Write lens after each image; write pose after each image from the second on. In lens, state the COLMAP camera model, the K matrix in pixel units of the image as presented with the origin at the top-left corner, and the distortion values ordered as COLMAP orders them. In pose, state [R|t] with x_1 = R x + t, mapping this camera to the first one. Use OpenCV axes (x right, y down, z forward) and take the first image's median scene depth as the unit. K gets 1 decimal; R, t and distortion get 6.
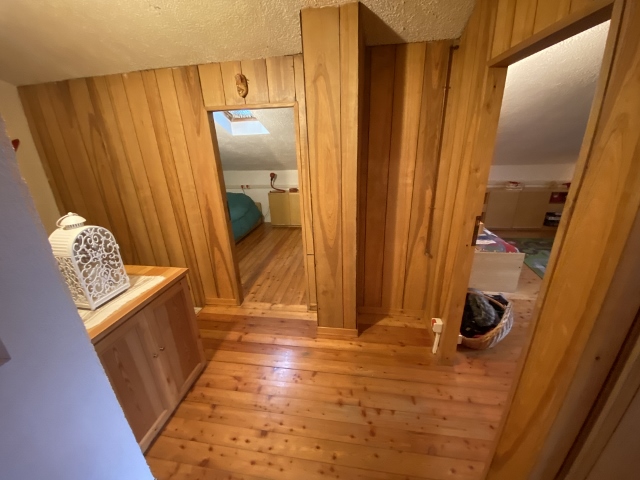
lens RADIAL K [[258.6, 0, 323.5], [0, 258.6, 238.1], [0, 0, 1]] dist [0.006398, -0.013278]
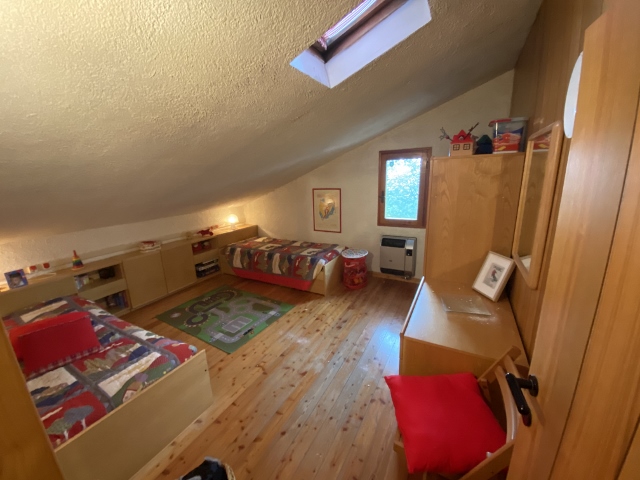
lens RADIAL K [[258.6, 0, 319.0], [0, 258.6, 238.6], [0, 0, 1]] dist [0.006398, -0.013278]
pose [[0.343732, -0.199396, 0.917654, 0.364998], [0.352270, 0.933215, 0.070825, -0.199298], [-0.870491, 0.298917, 0.391017, 0.439768]]
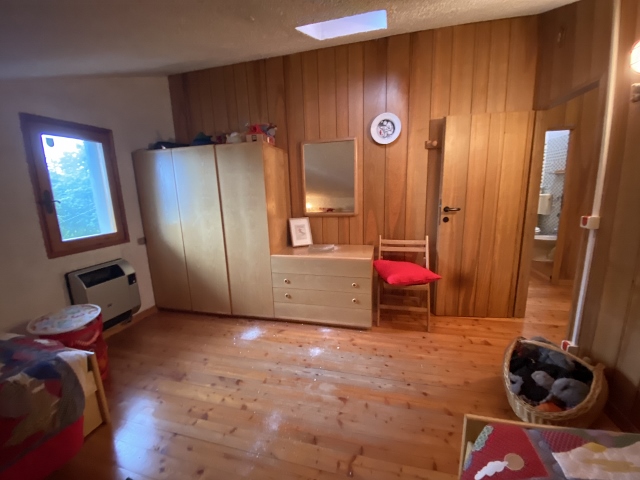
lens RADIAL K [[258.6, 0, 319.3], [0, 258.6, 239.2], [0, 0, 1]] dist [0.006398, -0.013278]
pose [[-0.993229, 0.053610, 0.103062, 1.144829], [0.099455, 0.850876, 0.515868, -0.451000], [-0.060037, 0.522625, -0.850446, 1.459090]]
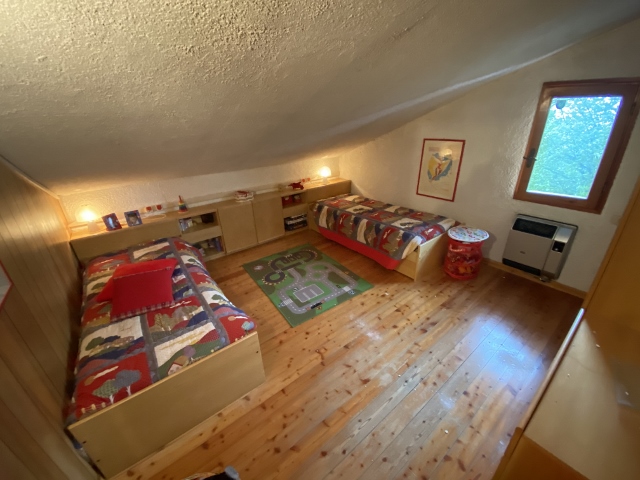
lens RADIAL K [[258.6, 0, 317.7], [0, 258.6, 238.4], [0, 0, 1]] dist [0.006398, -0.013278]
pose [[0.689251, -0.289883, 0.664004, 0.639845], [0.268418, 0.953423, 0.137610, -0.257722], [-0.672967, 0.083383, 0.734957, 0.491993]]
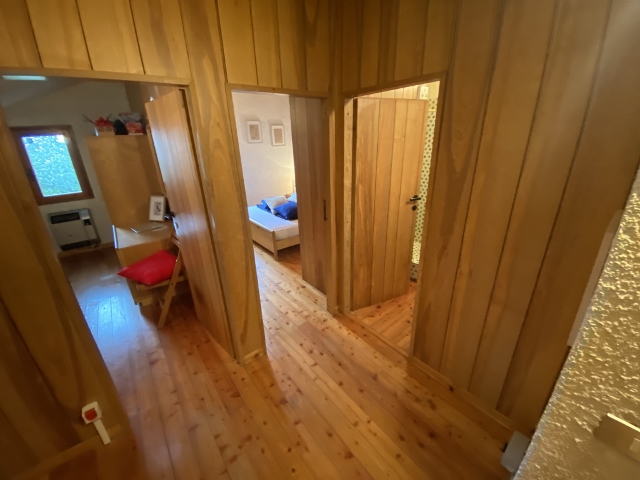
lens RADIAL K [[258.6, 0, 317.3], [0, 258.6, 237.1], [0, 0, 1]] dist [0.006398, -0.013278]
pose [[-0.726466, -0.187903, 0.661014, -0.360625], [0.298677, 0.779955, 0.549965, -0.230743], [-0.618902, 0.596961, -0.510489, 0.600574]]
